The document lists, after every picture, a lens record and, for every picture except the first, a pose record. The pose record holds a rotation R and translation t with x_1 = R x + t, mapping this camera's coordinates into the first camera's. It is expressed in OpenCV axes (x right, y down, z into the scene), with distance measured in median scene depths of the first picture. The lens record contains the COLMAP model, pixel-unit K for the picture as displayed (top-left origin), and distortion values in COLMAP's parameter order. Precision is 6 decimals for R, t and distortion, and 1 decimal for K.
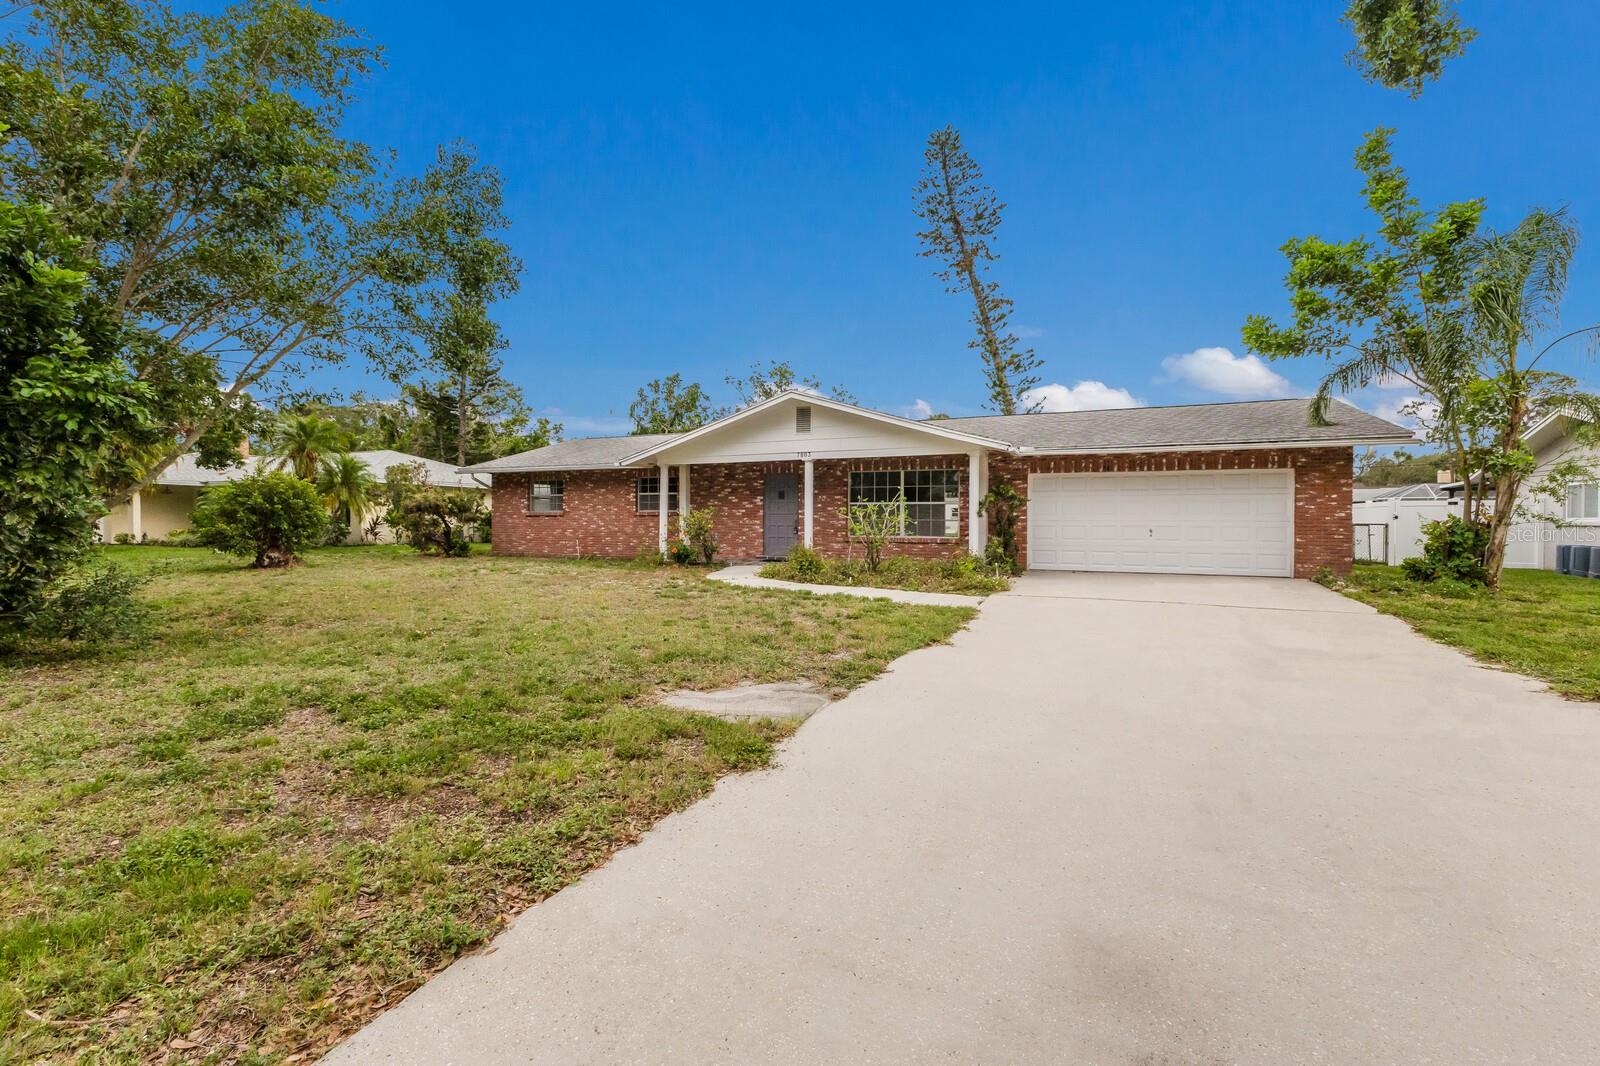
lens RADIAL K [[708.3, 0, 786.6], [0, 708.3, 522.4], [0, 0, 1]] dist [0.014207, -0.000625]
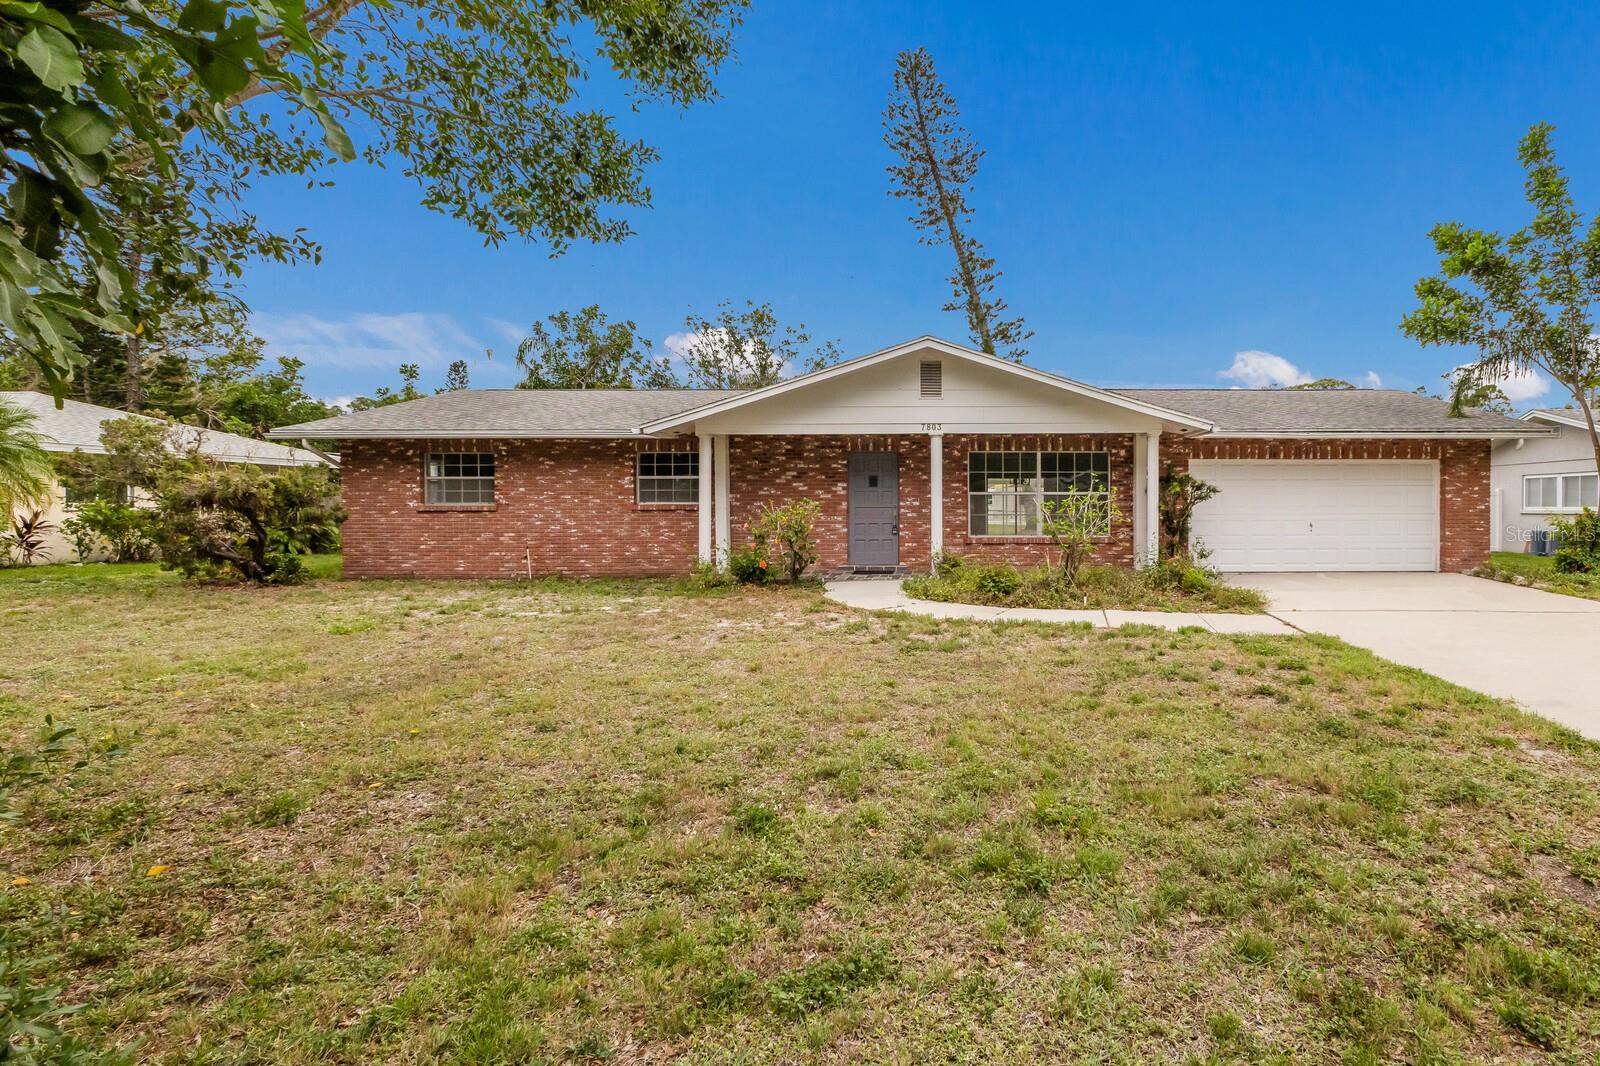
lens RADIAL K [[764.0, 0, 816.8], [0, 764.0, 508.7], [0, 0, 1]] dist [0.008495, 0.000903]
pose [[0.909410, -0.007416, 0.415834, -0.379374], [0.006293, 0.999972, 0.004072, -0.013808], [-0.415852, -0.001086, 0.909431, 0.303036]]
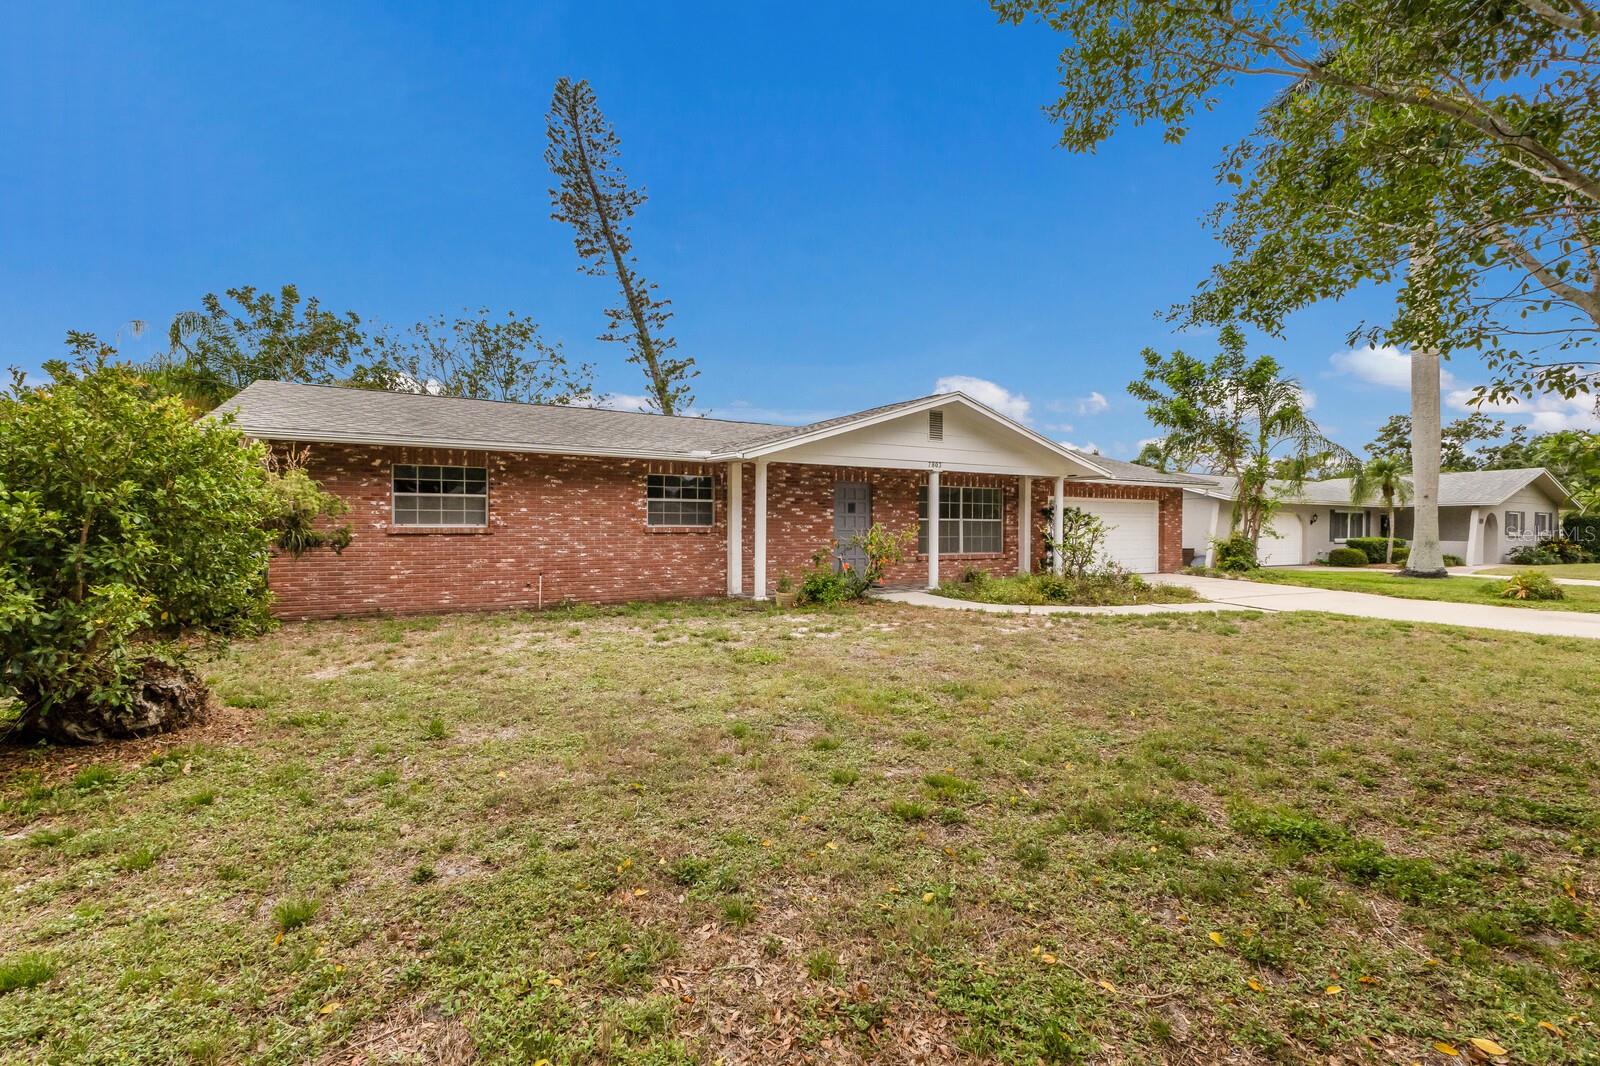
lens RADIAL K [[708.3, 0, 839.9], [0, 708.3, 531.0], [0, 0, 1]] dist [0.014207, -0.000625]
pose [[0.579047, -0.004984, 0.815279, -0.681712], [0.001683, 0.999986, 0.004918, -0.015385], [-0.815293, -0.001476, 0.579047, 0.518997]]
